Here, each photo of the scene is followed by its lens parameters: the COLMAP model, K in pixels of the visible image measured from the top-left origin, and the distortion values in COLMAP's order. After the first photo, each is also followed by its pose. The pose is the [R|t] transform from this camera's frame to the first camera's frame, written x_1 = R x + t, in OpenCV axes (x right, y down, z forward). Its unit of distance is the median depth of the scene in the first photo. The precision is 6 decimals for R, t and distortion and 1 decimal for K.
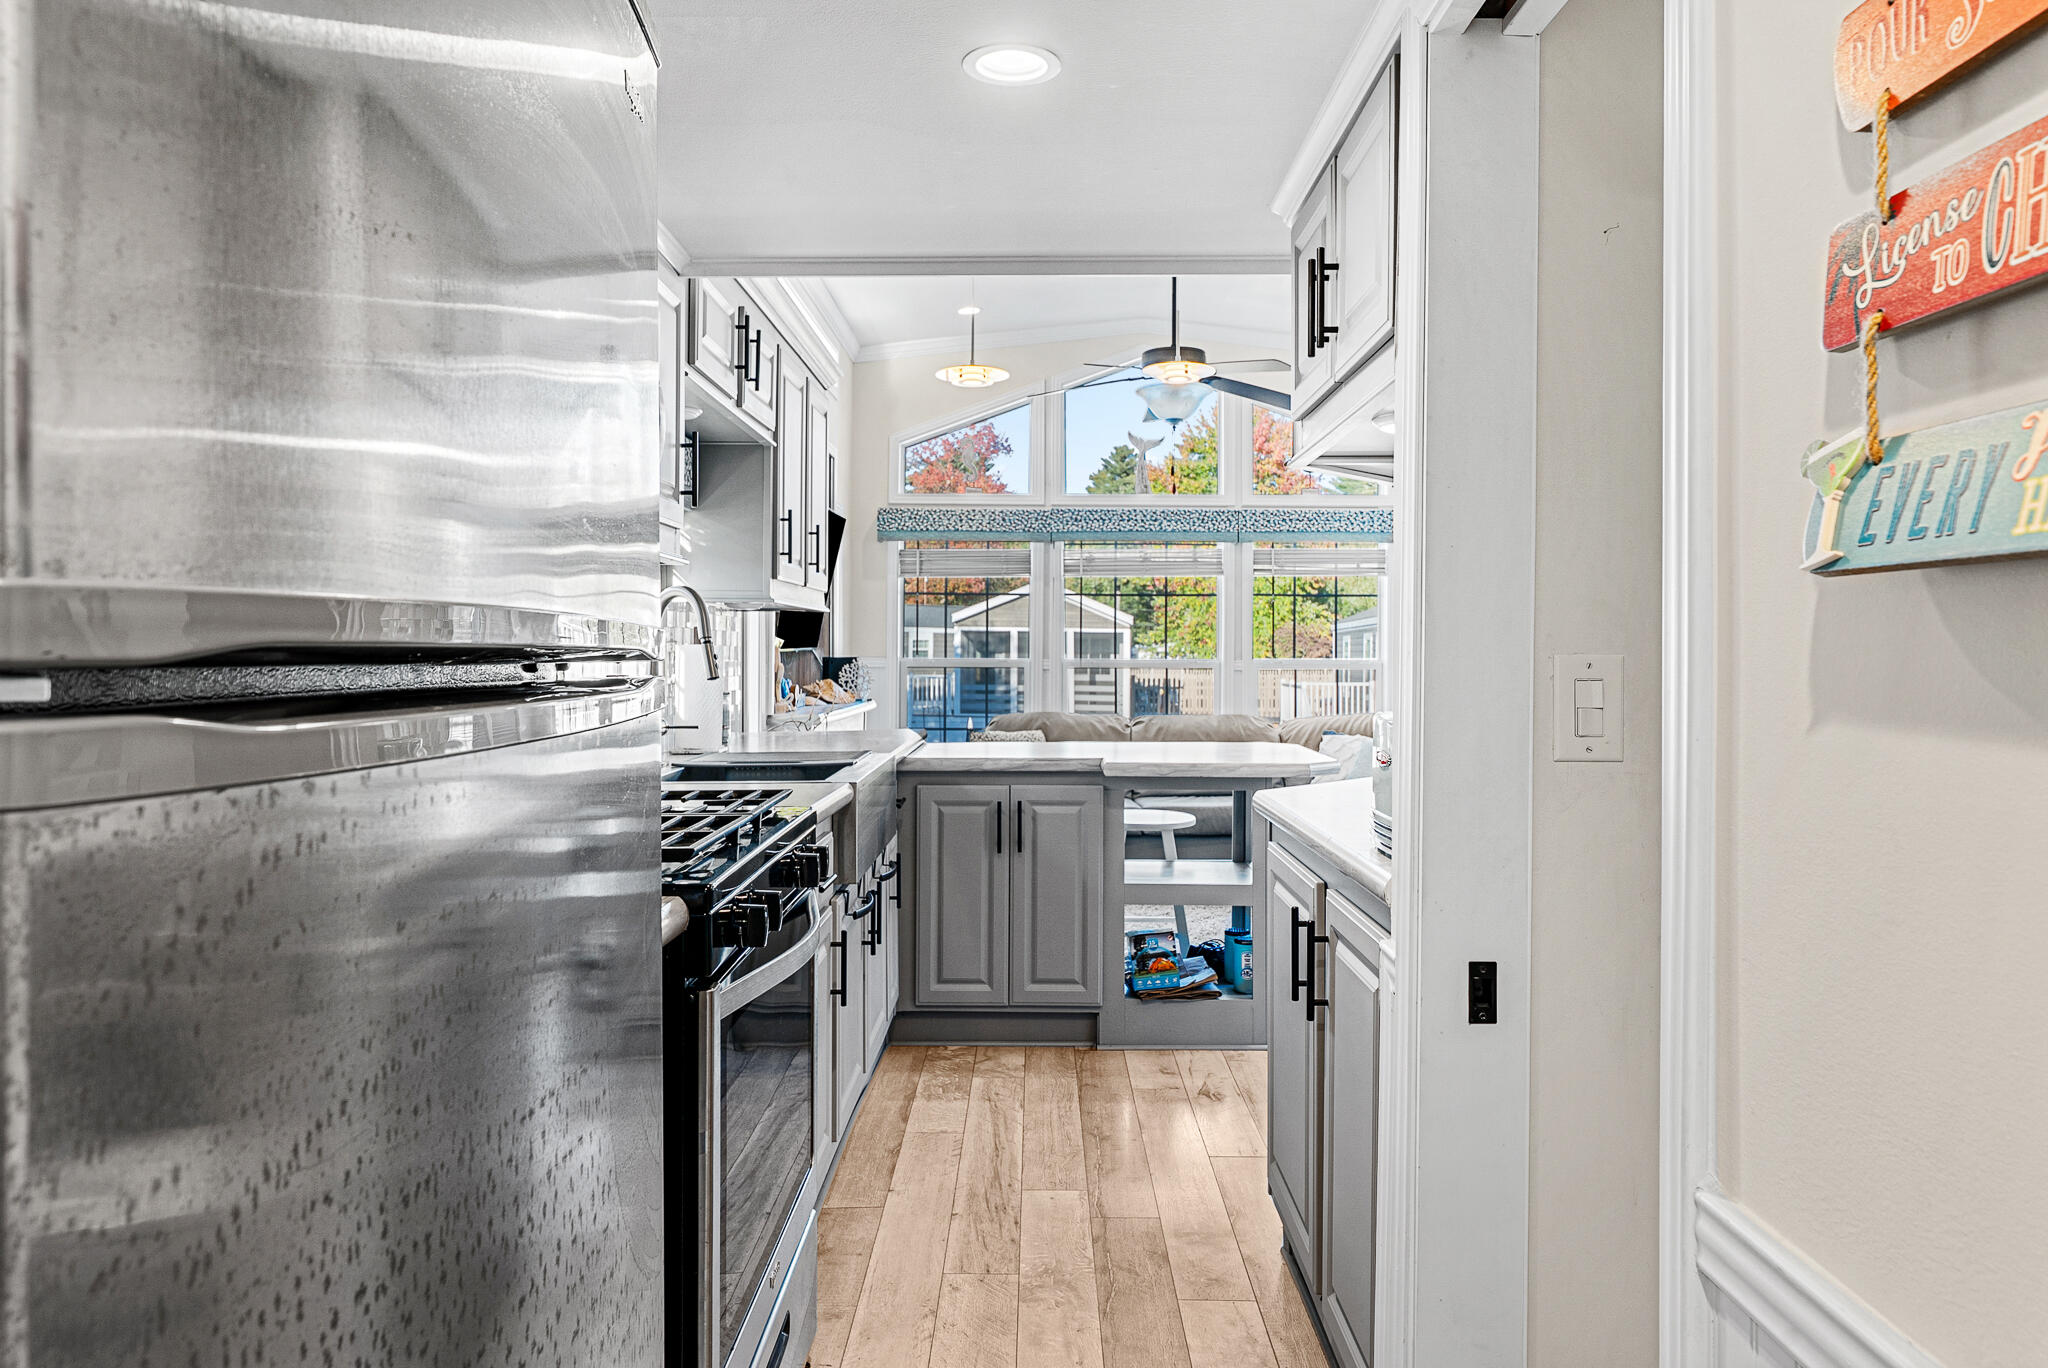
lens RADIAL K [[1396.7, 0, 1016.9], [0, 1396.7, 646.1], [0, 0, 1]] dist [-0.001064, -0.000148]
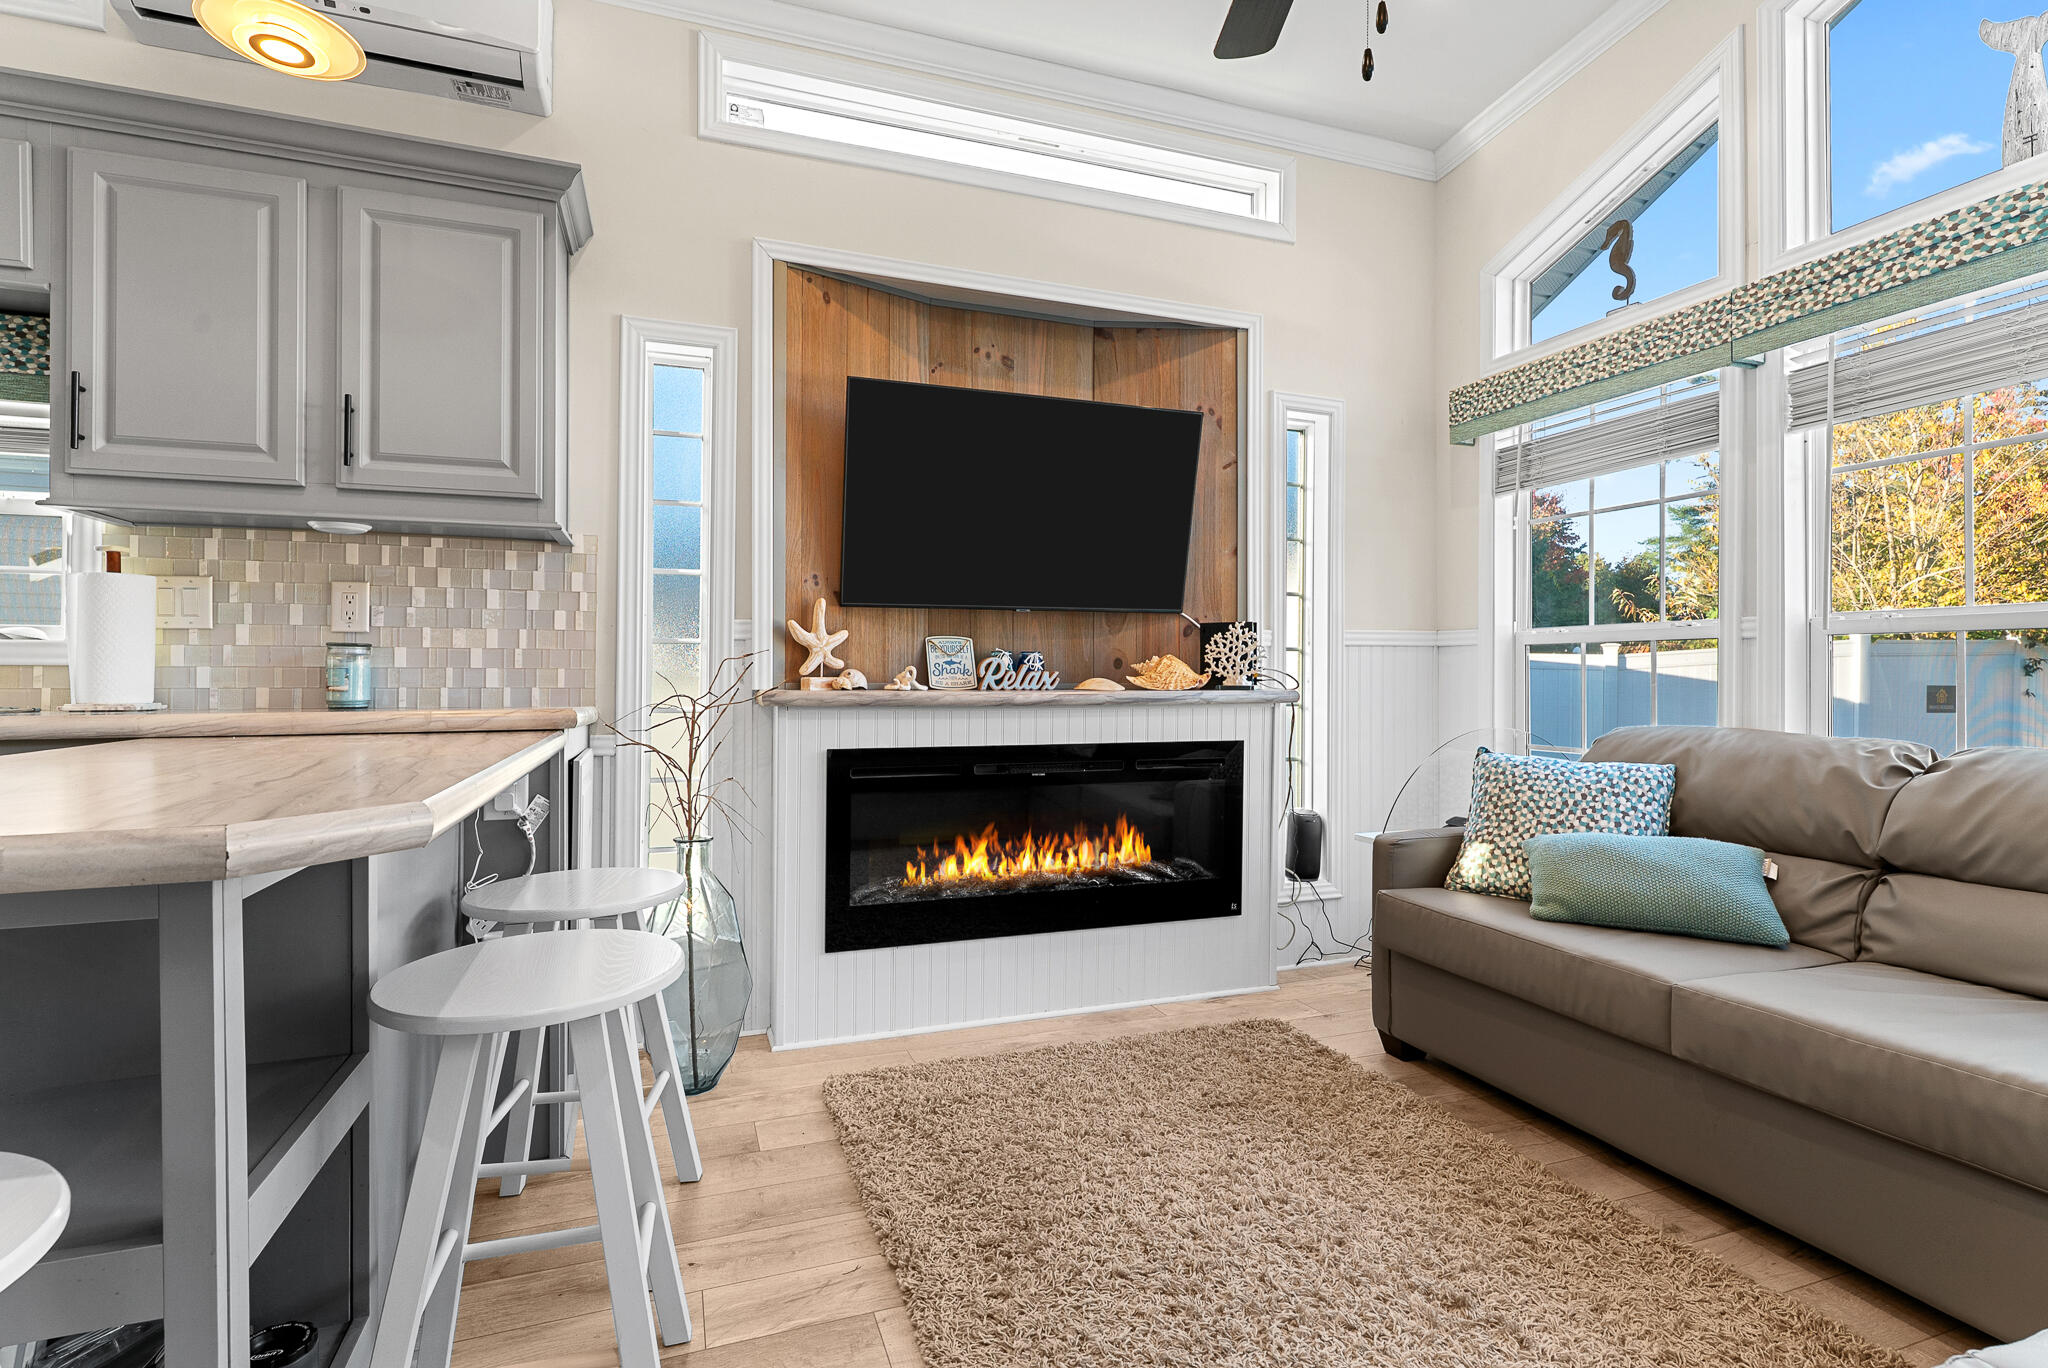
lens RADIAL K [[970.9, 0, 1030.1], [0, 970.9, 666.7], [0, 0, 1]] dist [-0.000740, -0.000245]
pose [[0.352362, -0.009209, -0.935818, 0.243825], [0.000769, 0.999954, -0.009550, 0.029746], [0.935863, 0.002645, 0.352353, 0.670038]]
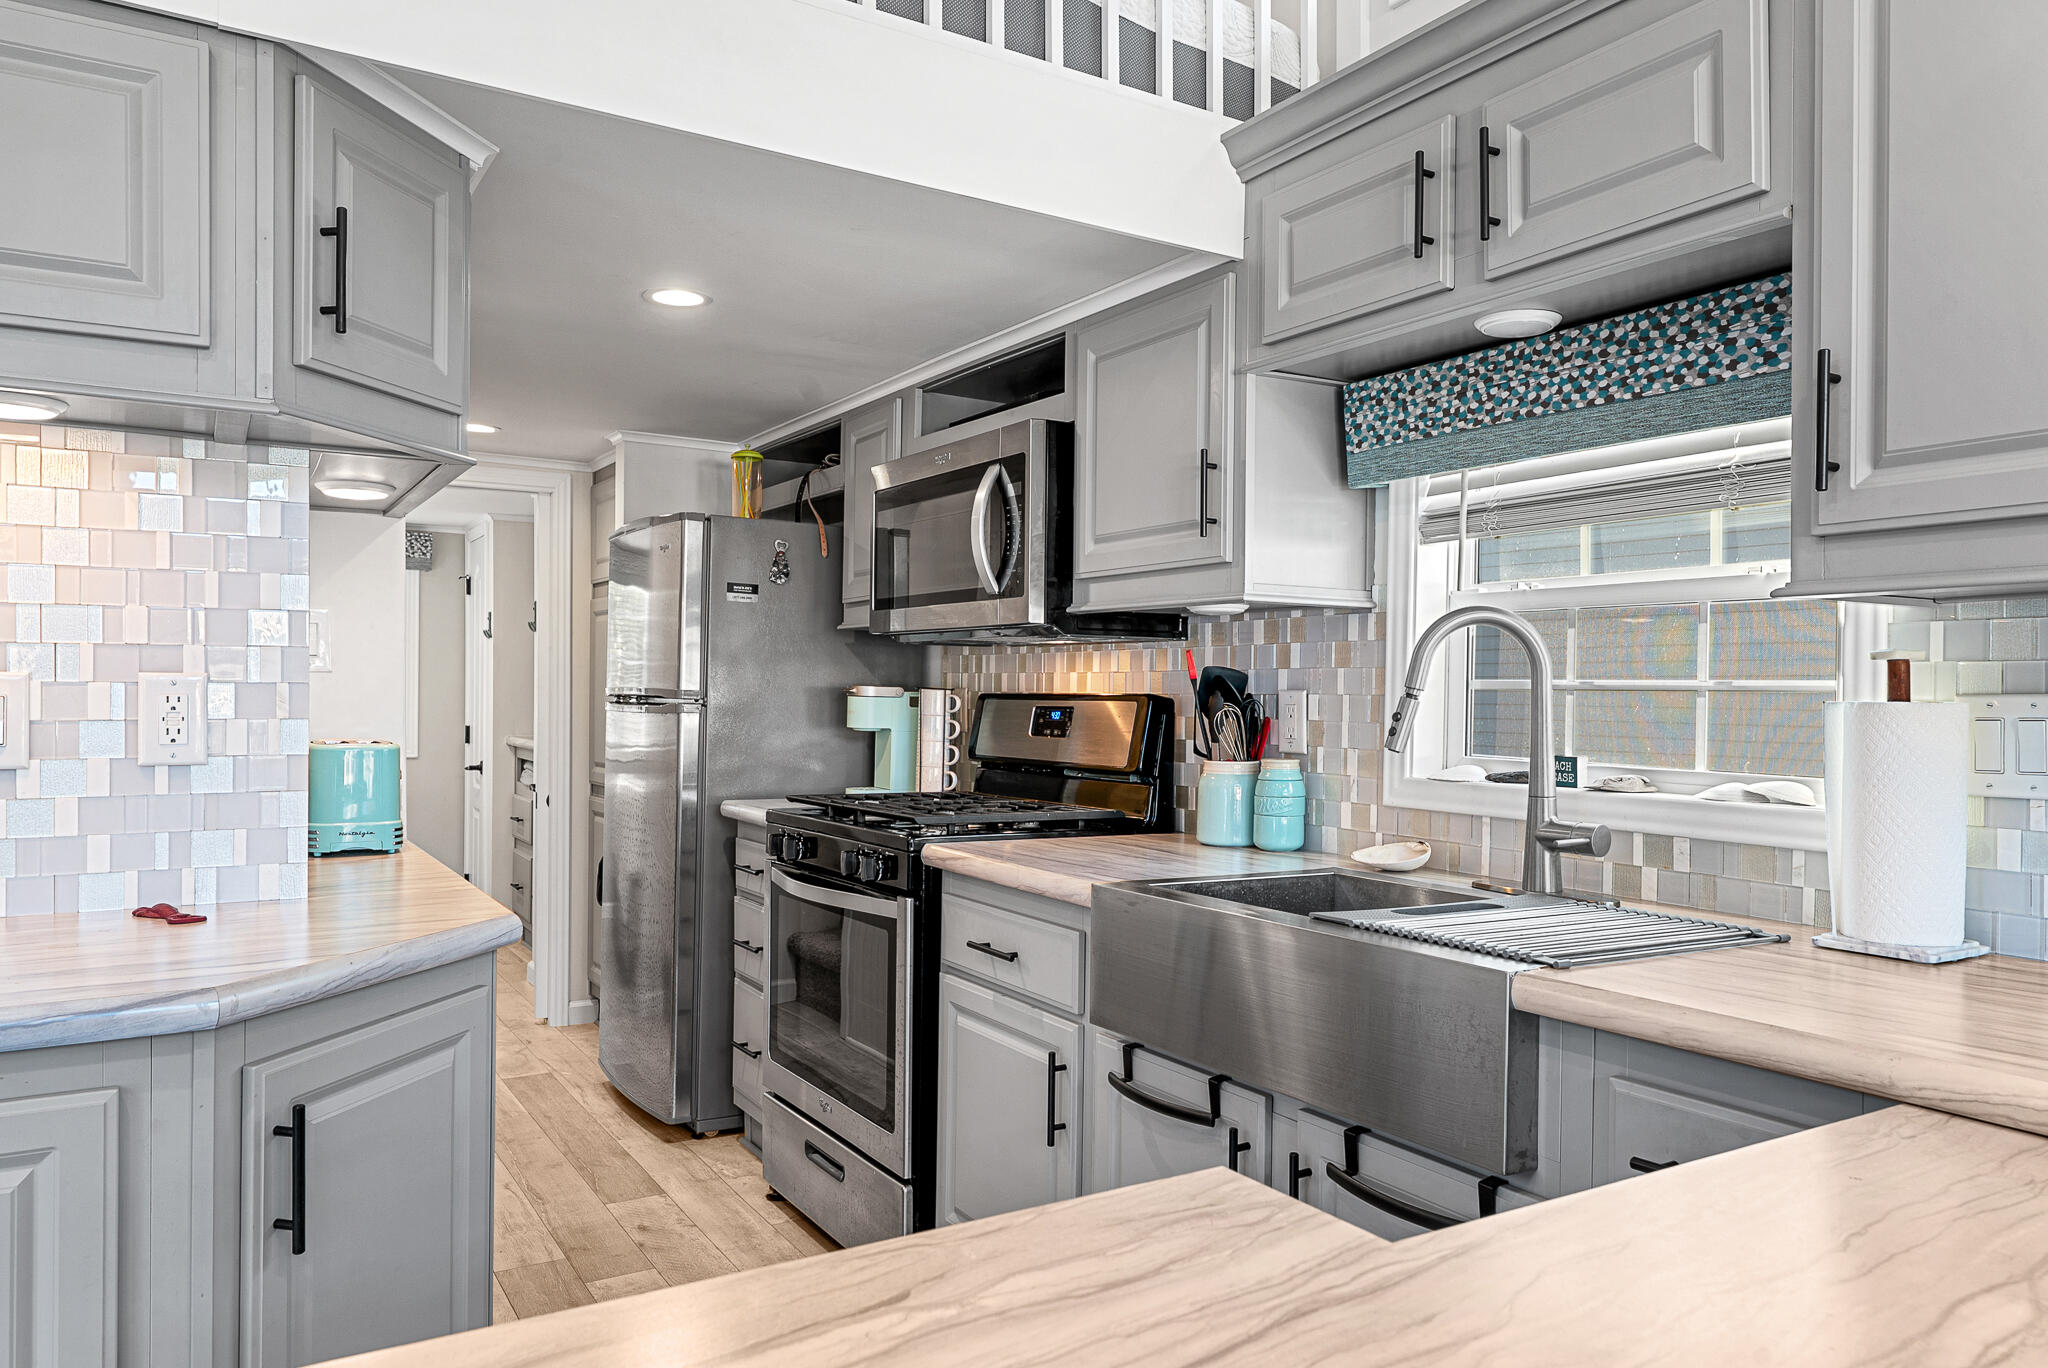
lens RADIAL K [[1387.0, 0, 1024.0], [0, 1387.0, 684.0], [0, 0, 1]] dist [-0.003700, -0.000572]
pose [[-0.846655, -0.014795, -0.531936, 0.118426], [-0.010534, 0.999884, -0.011042, 0.000713], [0.532037, -0.003745, -0.846713, 0.631386]]
